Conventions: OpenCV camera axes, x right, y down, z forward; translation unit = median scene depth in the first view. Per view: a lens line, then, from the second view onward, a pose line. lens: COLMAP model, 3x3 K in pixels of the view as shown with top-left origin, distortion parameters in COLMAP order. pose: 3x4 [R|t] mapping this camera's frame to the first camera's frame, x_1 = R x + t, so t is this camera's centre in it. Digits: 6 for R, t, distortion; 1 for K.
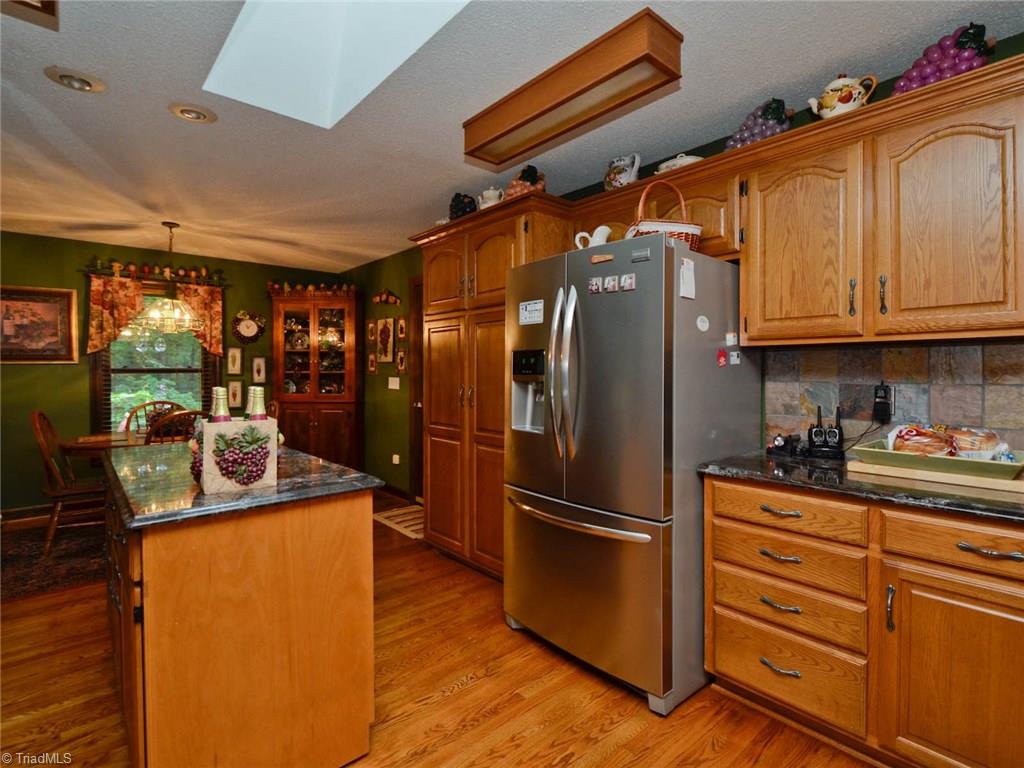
lens RADIAL K [[514.5, 0, 518.7], [0, 514.5, 373.0], [0, 0, 1]] dist [0.006023, -0.001260]
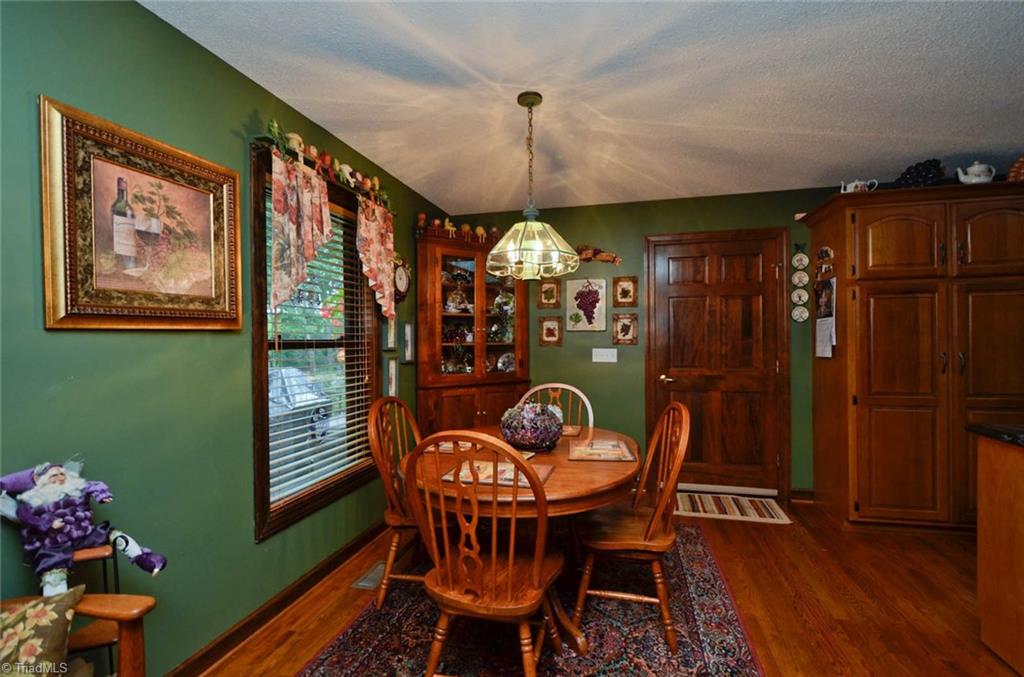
lens RADIAL K [[458.3, 0, 532.8], [0, 458.3, 337.9], [0, 0, 1]] dist [-0.001816, -0.000947]
pose [[0.811198, -0.005113, 0.584750, -0.874079], [0.013058, 0.999871, -0.009372, -0.003815], [-0.584626, 0.015238, 0.811160, 0.504638]]
